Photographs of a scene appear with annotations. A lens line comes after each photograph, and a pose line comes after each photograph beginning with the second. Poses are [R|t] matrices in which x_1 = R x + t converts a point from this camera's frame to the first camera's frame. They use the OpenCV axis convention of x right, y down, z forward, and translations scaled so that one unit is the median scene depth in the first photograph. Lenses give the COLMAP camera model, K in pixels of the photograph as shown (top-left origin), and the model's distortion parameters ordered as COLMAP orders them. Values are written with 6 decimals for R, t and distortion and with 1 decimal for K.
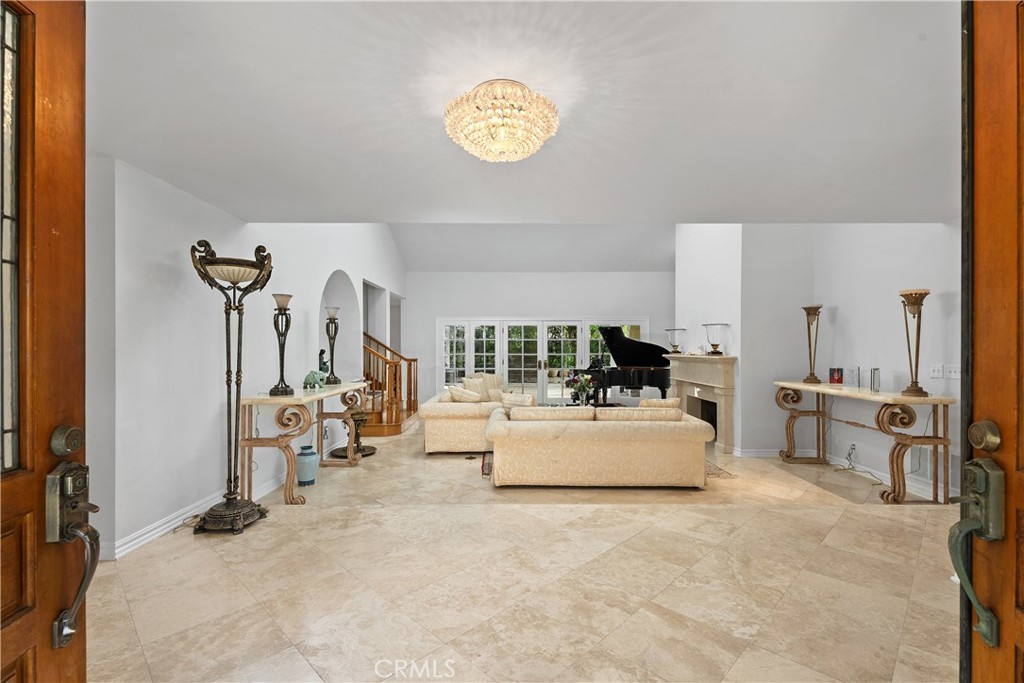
lens RADIAL K [[466.1, 0, 511.0], [0, 466.1, 344.8], [0, 0, 1]] dist [0.000281, -0.002875]
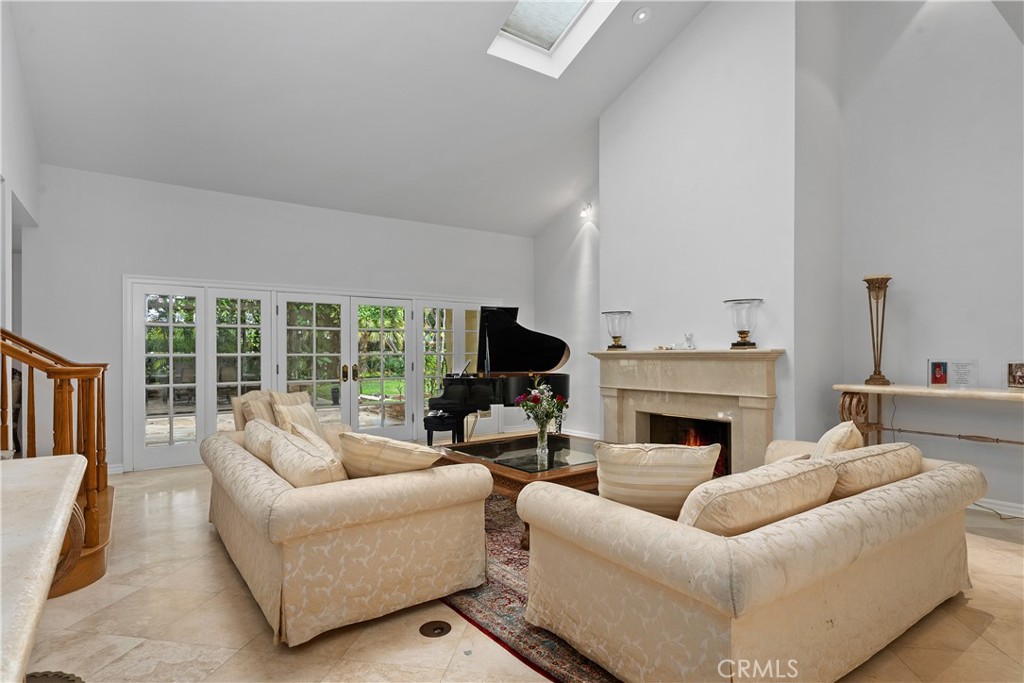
lens RADIAL K [[538.9, 0, 512.0], [0, 538.9, 344.8], [0, 0, 1]] dist [-0.014020, -0.000804]
pose [[0.811230, 0.008474, 0.584665, -0.188463], [-0.000572, 0.999906, -0.013699, 0.020669], [-0.584726, 0.010778, 0.811159, 0.423667]]
